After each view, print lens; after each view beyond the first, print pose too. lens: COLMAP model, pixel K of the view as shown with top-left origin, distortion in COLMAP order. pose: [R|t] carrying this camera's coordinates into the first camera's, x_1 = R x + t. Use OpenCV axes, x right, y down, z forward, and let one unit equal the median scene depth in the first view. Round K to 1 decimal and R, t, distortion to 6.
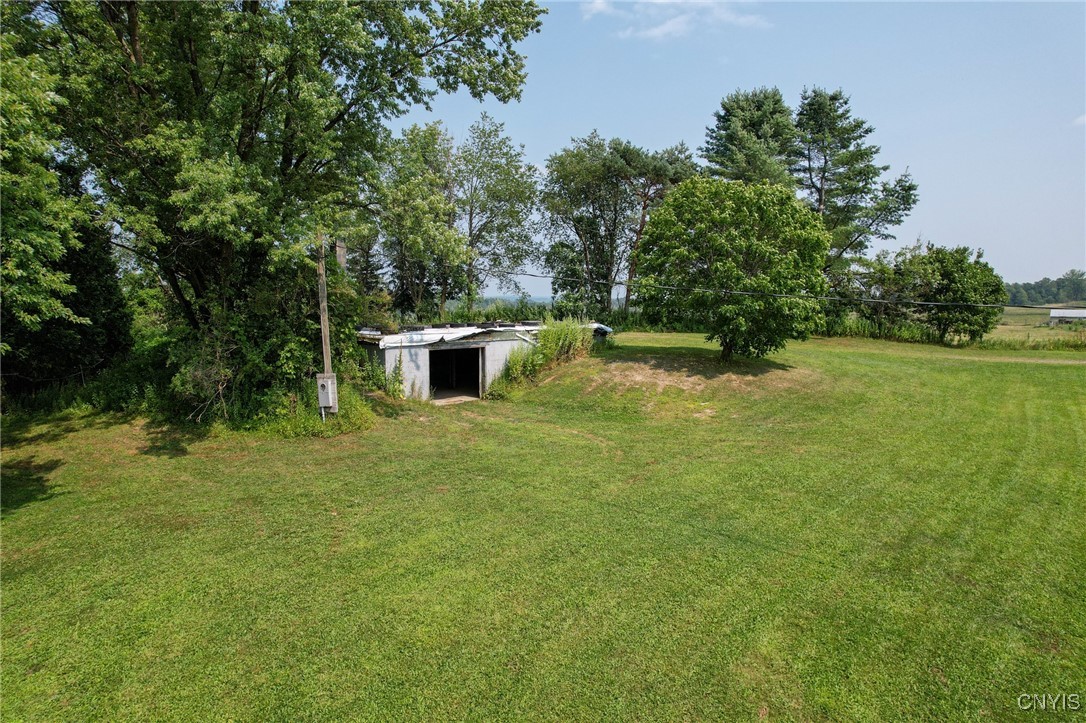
lens RADIAL K [[692.3, 0, 551.2], [0, 692.3, 356.3], [0, 0, 1]] dist [-0.025174, 0.001688]
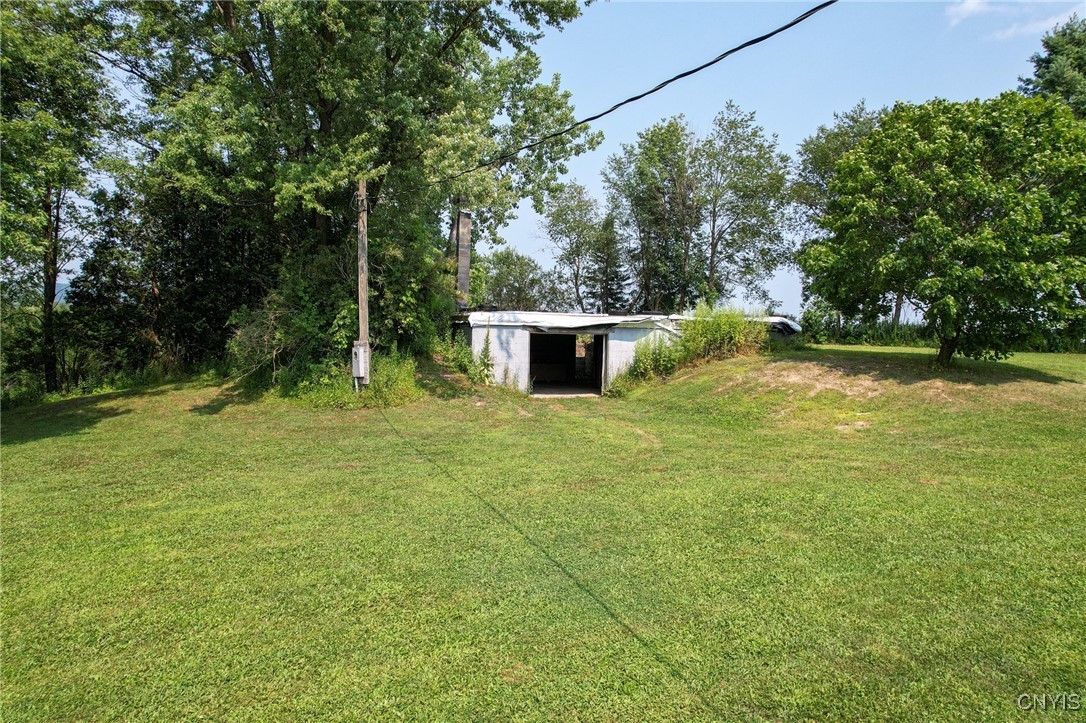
lens RADIAL K [[694.4, 0, 544.0], [0, 694.4, 362.5], [0, 0, 1]] dist [-0.082341, 0.075784]
pose [[0.886709, 0.036576, -0.460879, 0.140680], [-0.054749, 0.998158, -0.026120, 0.029357], [0.459075, 0.048393, 0.887079, 0.142027]]
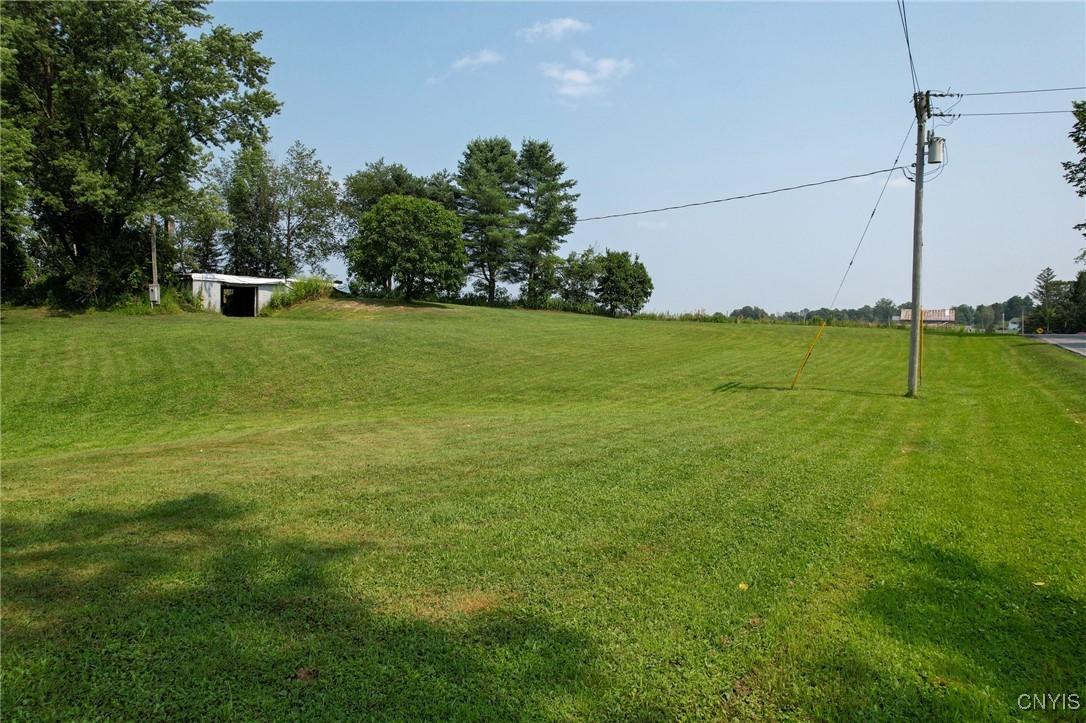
lens RADIAL K [[694.4, 0, 544.0], [0, 694.4, 362.5], [0, 0, 1]] dist [-0.082341, 0.075784]
pose [[0.986809, 0.017226, 0.160971, 0.210296], [-0.014491, 0.999730, -0.018150, 0.122584], [-0.161240, 0.015578, 0.986792, -0.495881]]
